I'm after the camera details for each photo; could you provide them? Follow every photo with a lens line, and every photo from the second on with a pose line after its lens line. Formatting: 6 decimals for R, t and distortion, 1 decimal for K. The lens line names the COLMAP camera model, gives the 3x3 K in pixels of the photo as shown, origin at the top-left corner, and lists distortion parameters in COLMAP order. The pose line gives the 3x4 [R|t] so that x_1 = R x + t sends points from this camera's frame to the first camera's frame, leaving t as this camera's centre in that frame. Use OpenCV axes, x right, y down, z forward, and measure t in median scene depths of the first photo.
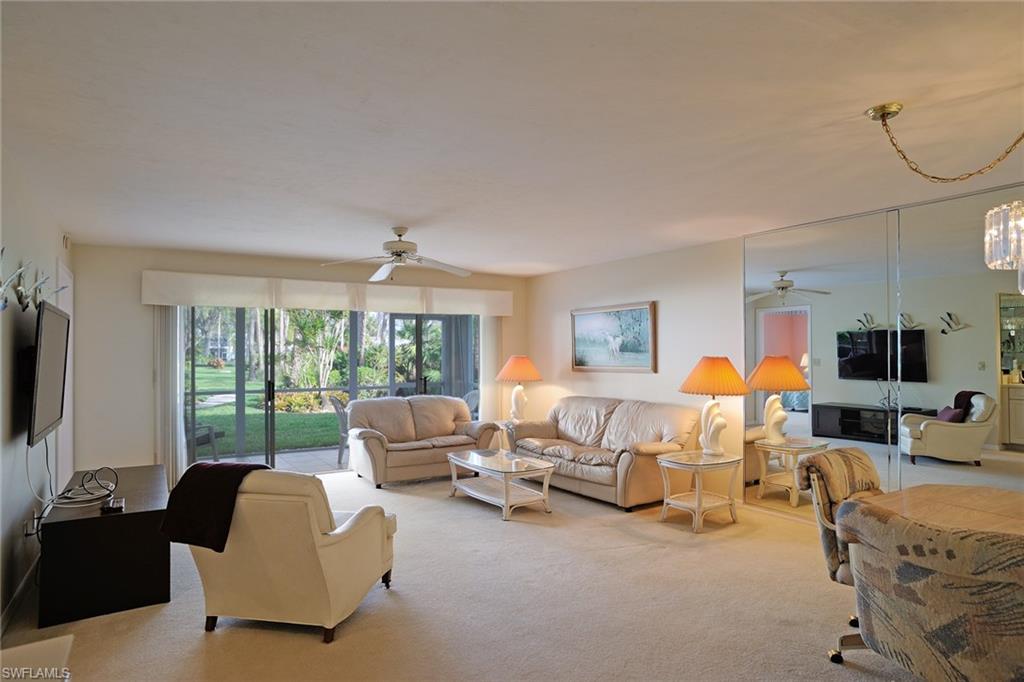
lens RADIAL K [[602.8, 0, 513.6], [0, 602.8, 344.1], [0, 0, 1]] dist [-0.002935, 0.001025]
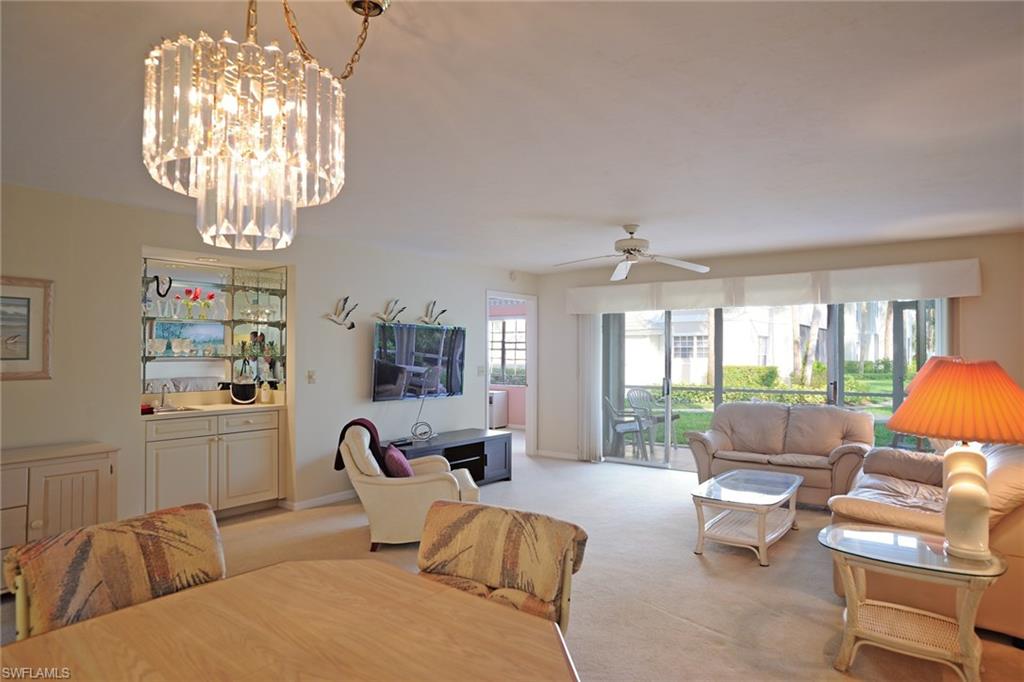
lens RADIAL K [[602.8, 0, 513.8], [0, 602.8, 342.1], [0, 0, 1]] dist [-0.002935, 0.001025]
pose [[0.344518, -0.008440, -0.938742, 0.668649], [0.008312, 0.999948, -0.005939, 0.004179], [0.938743, -0.005757, 0.344570, 0.467243]]
